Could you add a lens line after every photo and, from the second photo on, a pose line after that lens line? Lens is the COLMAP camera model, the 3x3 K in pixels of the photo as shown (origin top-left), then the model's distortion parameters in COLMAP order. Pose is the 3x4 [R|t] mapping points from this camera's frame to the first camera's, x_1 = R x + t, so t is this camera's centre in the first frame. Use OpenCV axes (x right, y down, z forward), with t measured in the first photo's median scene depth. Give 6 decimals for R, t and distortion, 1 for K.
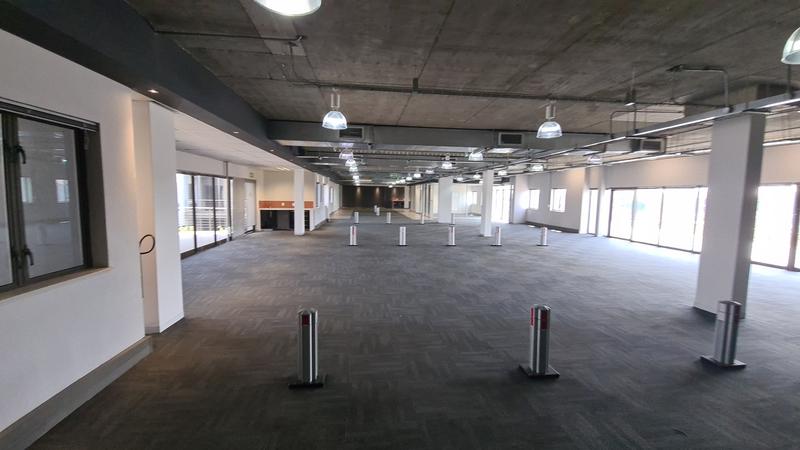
lens RADIAL K [[324.0, 0, 395.9], [0, 324.0, 224.5], [0, 0, 1]] dist [0.014275, -0.008424]
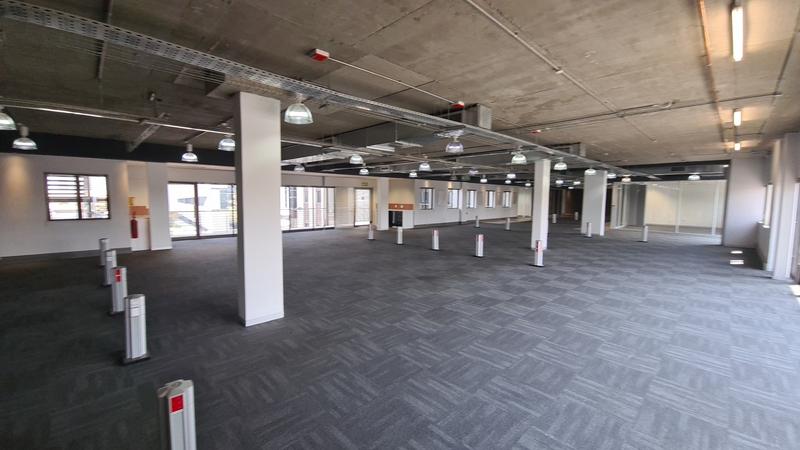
lens RADIAL K [[324.0, 0, 395.9], [0, 324.0, 224.5], [0, 0, 1]] dist [0.014275, -0.008424]
pose [[0.604506, 0.059675, -0.794362, 0.618131], [-0.074895, 0.997031, 0.017906, -0.018026], [0.793072, 0.048670, 0.607180, 0.304146]]
